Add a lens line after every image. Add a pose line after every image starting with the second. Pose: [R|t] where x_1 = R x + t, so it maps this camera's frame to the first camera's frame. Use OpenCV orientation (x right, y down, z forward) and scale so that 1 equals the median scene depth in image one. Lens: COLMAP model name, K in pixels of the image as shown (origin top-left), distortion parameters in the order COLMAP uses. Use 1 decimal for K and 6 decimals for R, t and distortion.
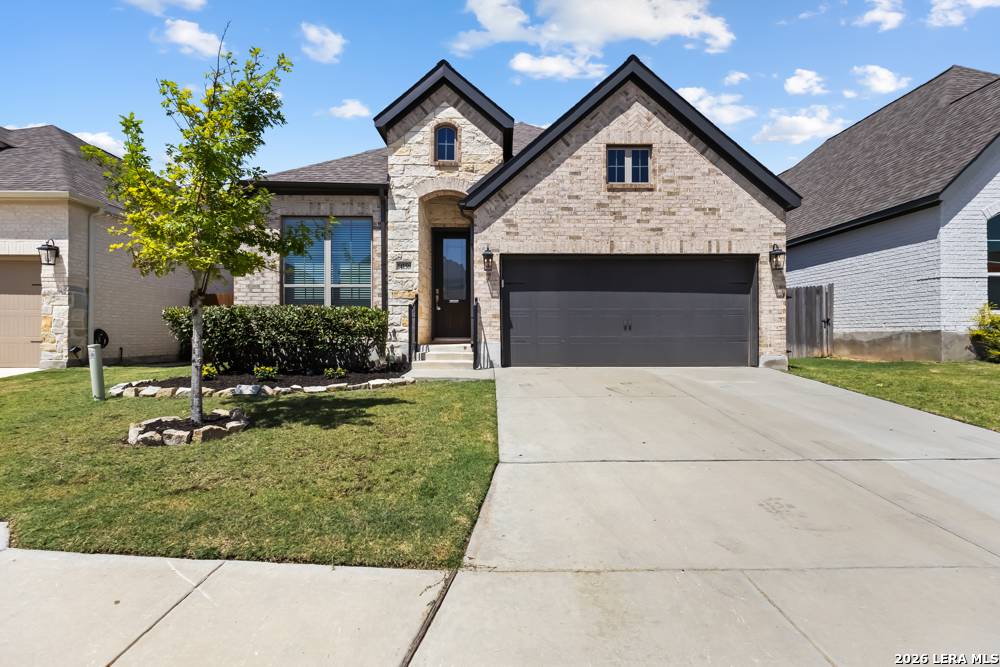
lens RADIAL K [[466.7, 0, 500.6], [0, 466.7, 330.4], [0, 0, 1]] dist [0.001782, 0.000019]
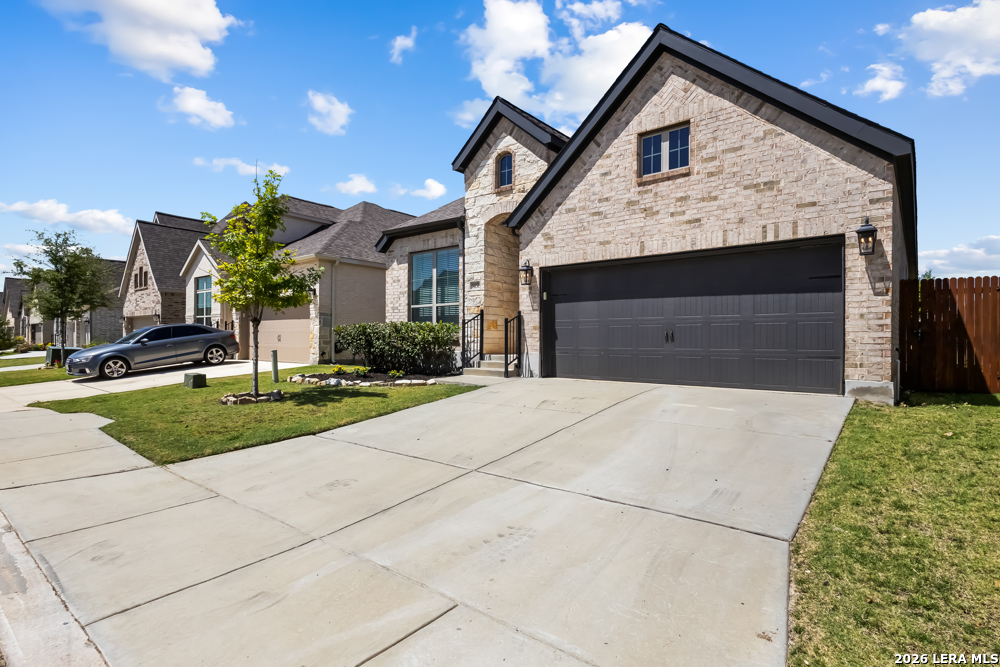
lens RADIAL K [[507.2, 0, 492.7], [0, 507.2, 343.2], [0, 0, 1]] dist [0.001646, -0.000296]
pose [[0.758524, 0.005766, -0.651620, 0.650768], [-0.001158, 0.999971, 0.007500, -0.005122], [0.651645, -0.004934, 0.758508, 0.080955]]
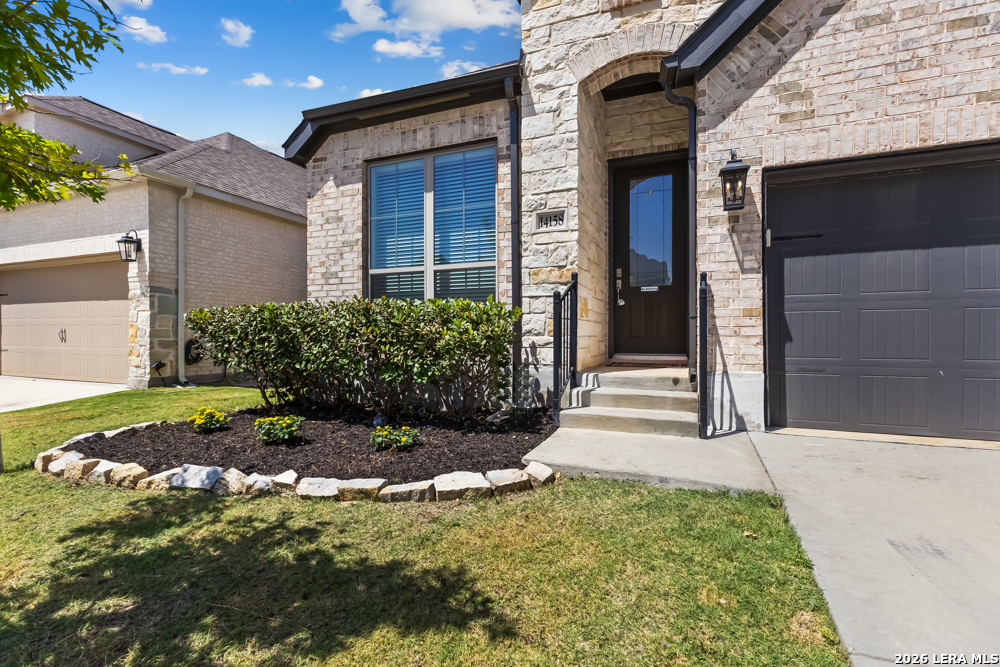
lens RADIAL K [[466.7, 0, 498.2], [0, 466.7, 338.5], [0, 0, 1]] dist [0.001782, 0.000019]
pose [[0.919087, 0.001535, -0.394052, -0.056047], [0.003213, 0.999930, 0.011390, -0.012610], [0.394042, -0.011735, 0.919018, 0.503936]]
